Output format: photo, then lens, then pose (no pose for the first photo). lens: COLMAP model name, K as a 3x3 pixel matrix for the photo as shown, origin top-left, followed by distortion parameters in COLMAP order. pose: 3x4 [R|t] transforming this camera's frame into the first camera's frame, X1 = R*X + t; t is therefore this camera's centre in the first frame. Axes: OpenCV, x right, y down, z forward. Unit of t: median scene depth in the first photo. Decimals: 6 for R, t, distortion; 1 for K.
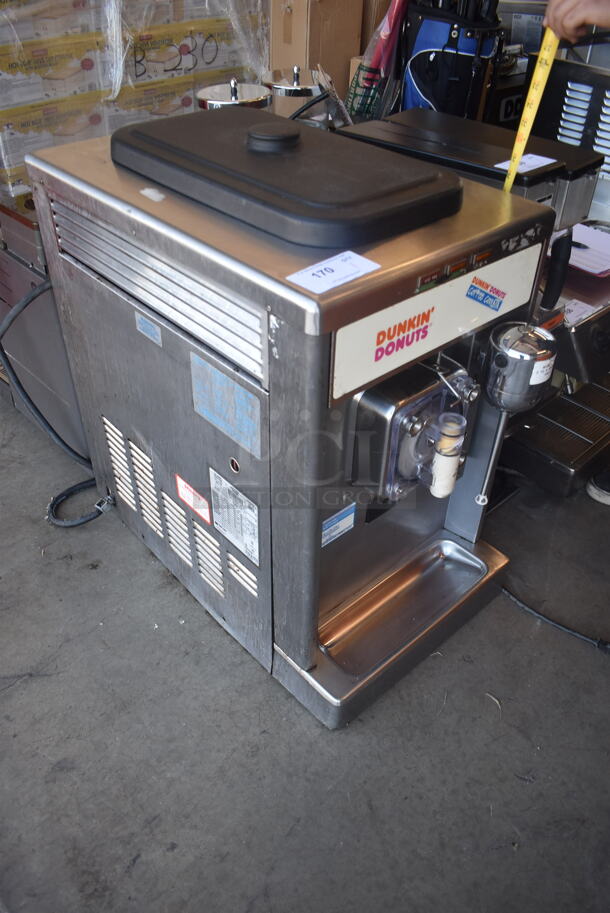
lens RADIAL K [[698.2, 0, 308.2], [0, 698.2, 458.2], [0, 0, 1]] dist [-0.087885, 0.006595]
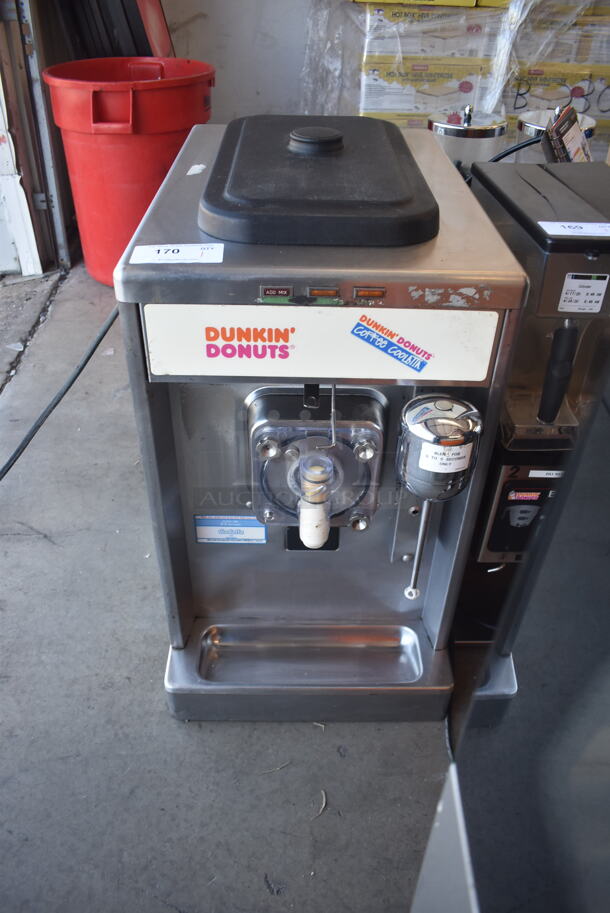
lens RADIAL K [[698.2, 0, 307.2], [0, 698.2, 459.3], [0, 0, 1]] dist [-0.087885, 0.006595]
pose [[0.753202, 0.402990, -0.519890, 0.563024], [-0.427555, 0.900563, 0.078636, -0.106444], [0.499883, 0.163053, 0.850606, 0.188254]]
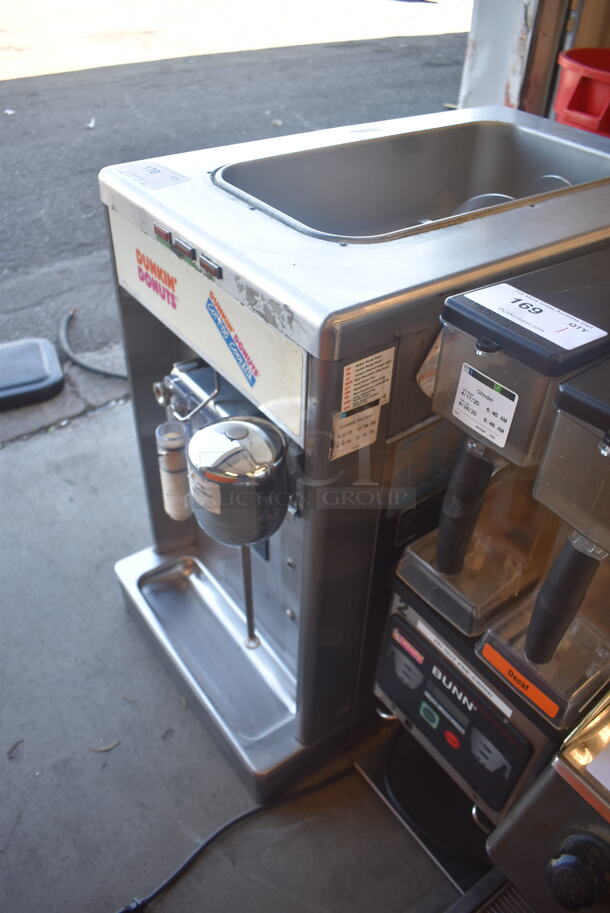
lens RADIAL K [[698.2, 0, 308.9], [0, 698.2, 457.5], [0, 0, 1]] dist [-0.087885, 0.006595]
pose [[-0.095996, 0.617492, -0.780697, 0.737089], [-0.660977, 0.546886, 0.513834, -0.490087], [0.744240, 0.565349, 0.355649, 0.711098]]
